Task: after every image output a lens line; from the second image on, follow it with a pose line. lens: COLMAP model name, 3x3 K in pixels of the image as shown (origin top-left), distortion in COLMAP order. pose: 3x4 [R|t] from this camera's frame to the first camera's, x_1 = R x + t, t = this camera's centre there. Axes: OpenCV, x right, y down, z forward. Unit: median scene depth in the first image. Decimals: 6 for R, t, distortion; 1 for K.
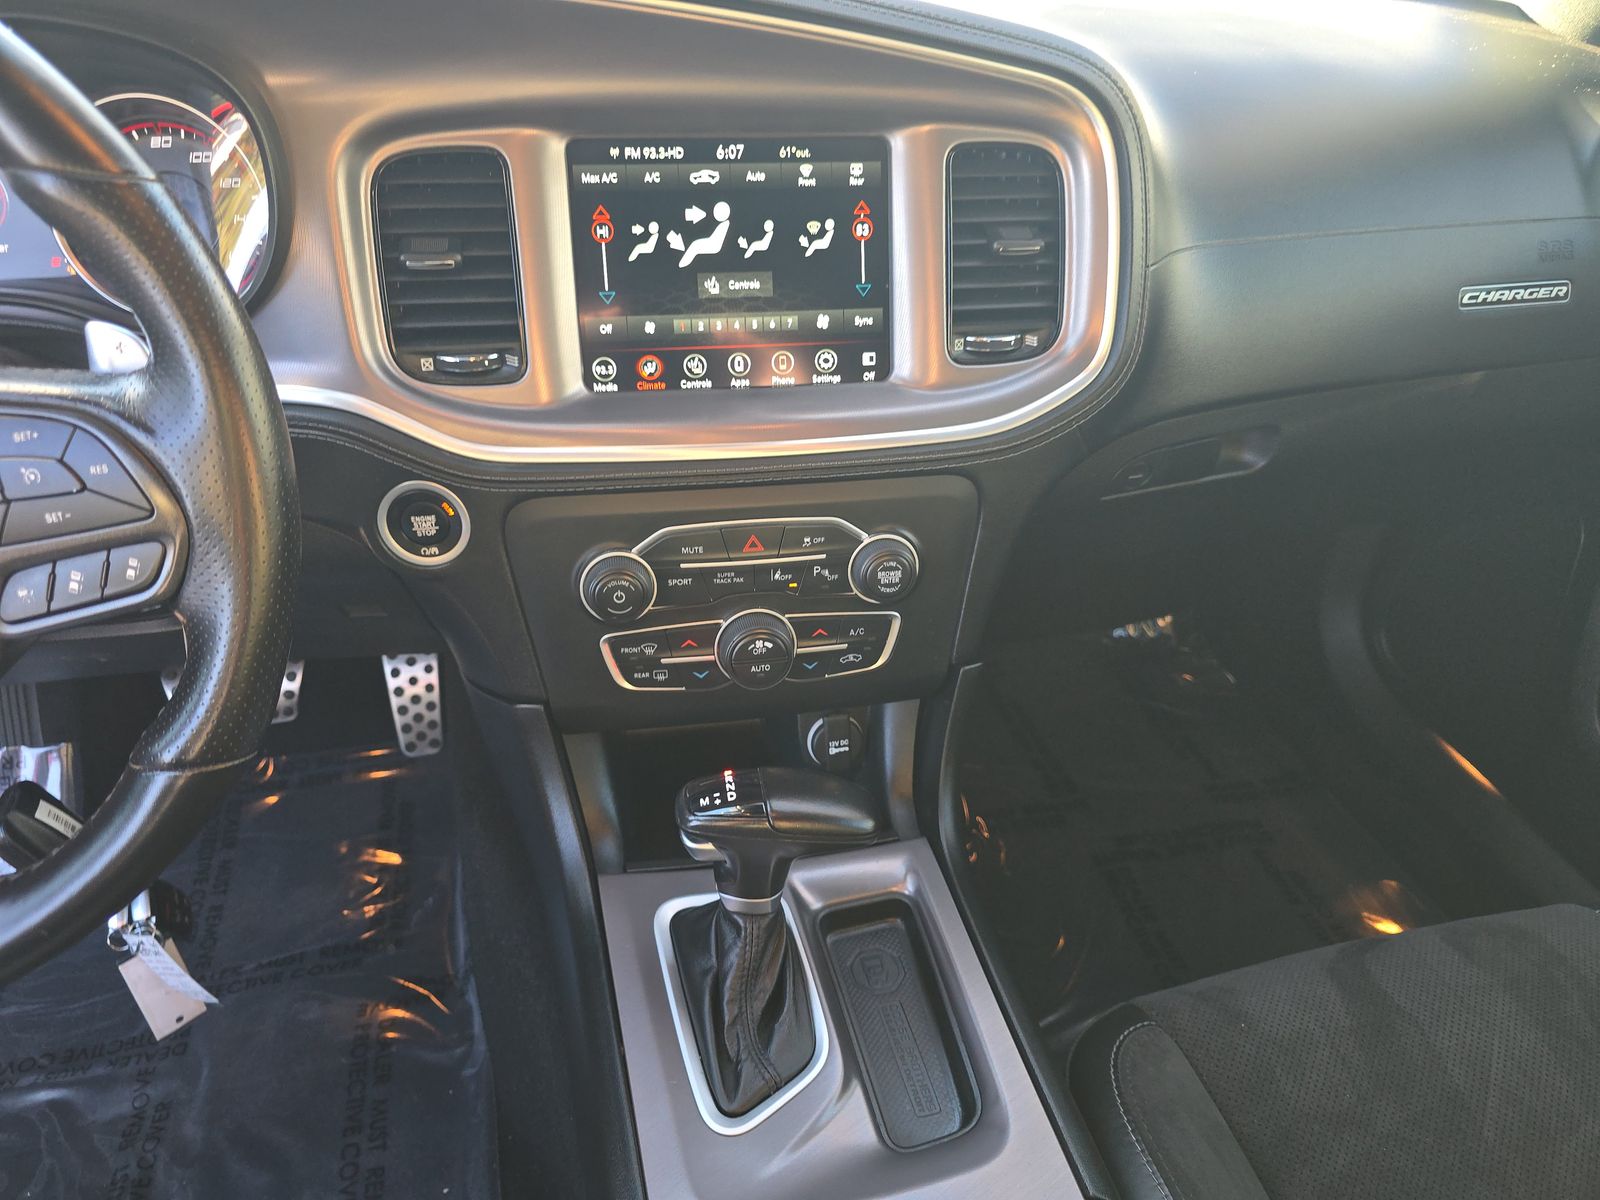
lens RADIAL K [[1074.6, 0, 794.7], [0, 1074.6, 614.7], [0, 0, 1]] dist [0.004595, -0.024045]
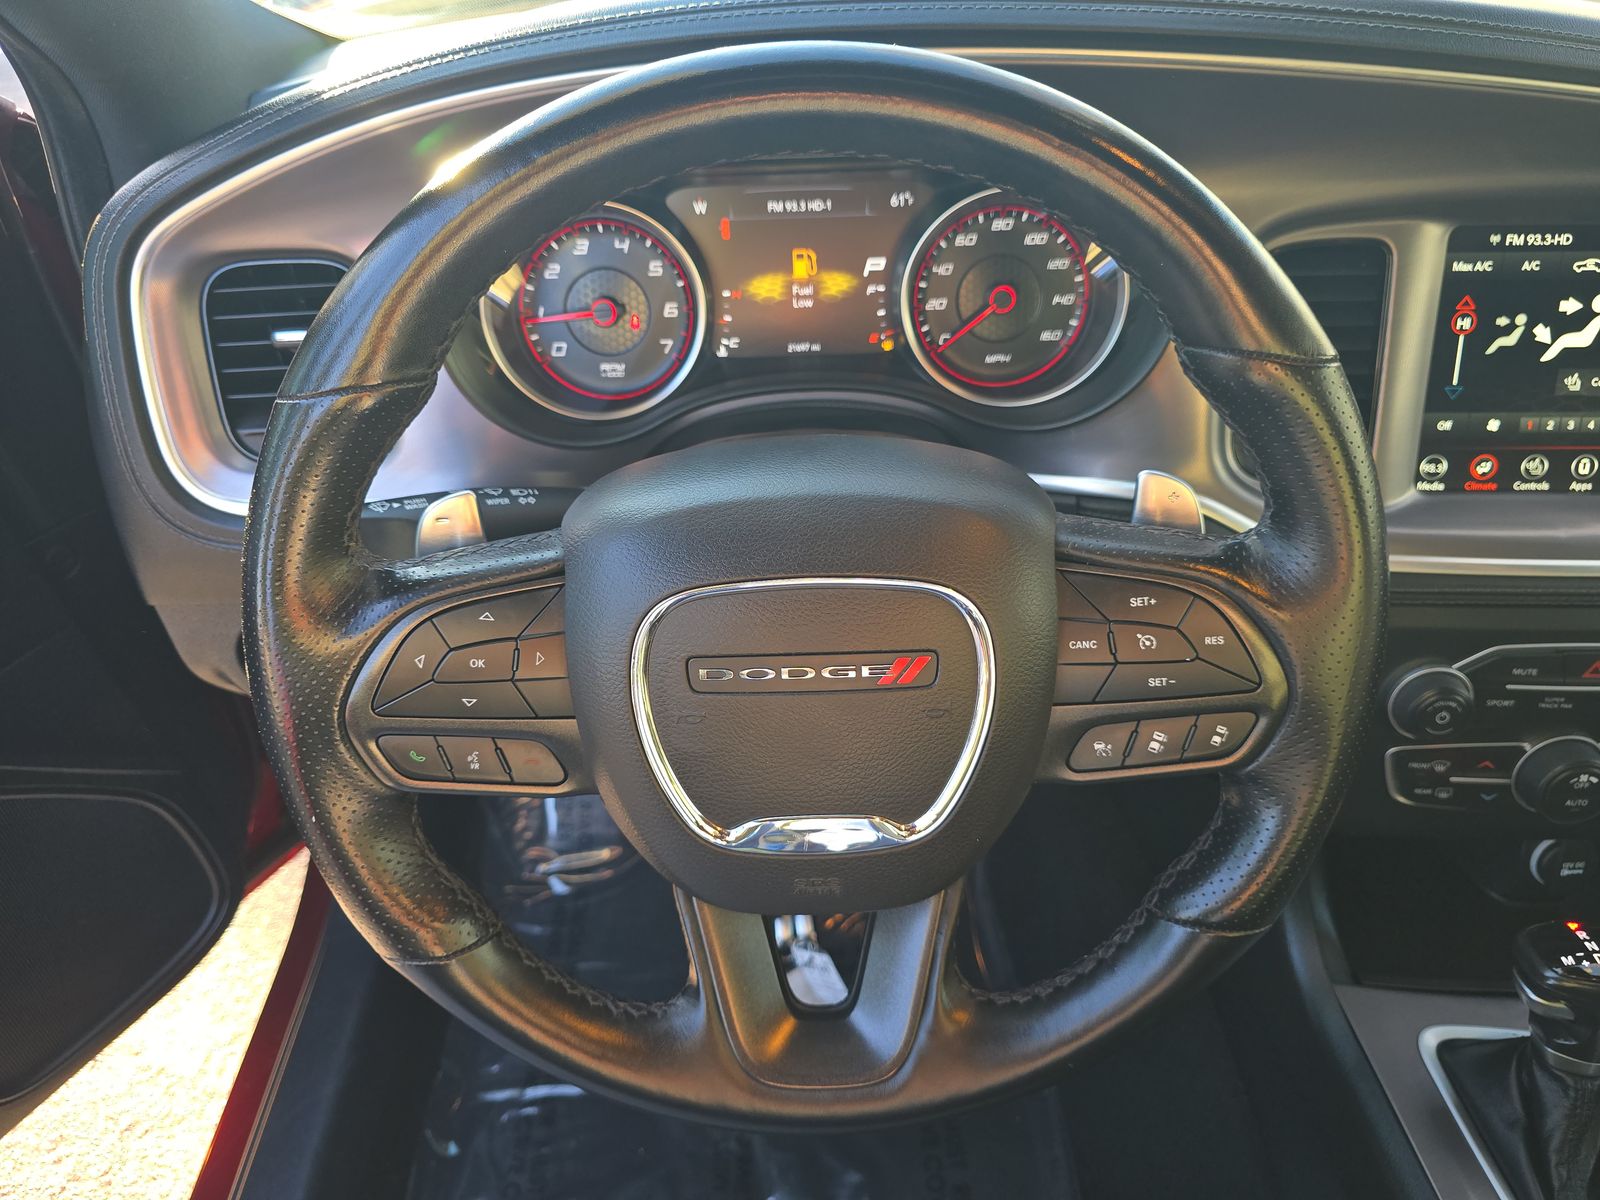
lens RADIAL K [[1074.6, 0, 794.1], [0, 1074.6, 596.5], [0, 0, 1]] dist [0.004595, -0.024045]
pose [[0.968088, 0.084282, -0.236013, -0.491624], [-0.076005, 0.996137, 0.043971, -0.117626], [0.238808, -0.024629, 0.970755, -0.036261]]
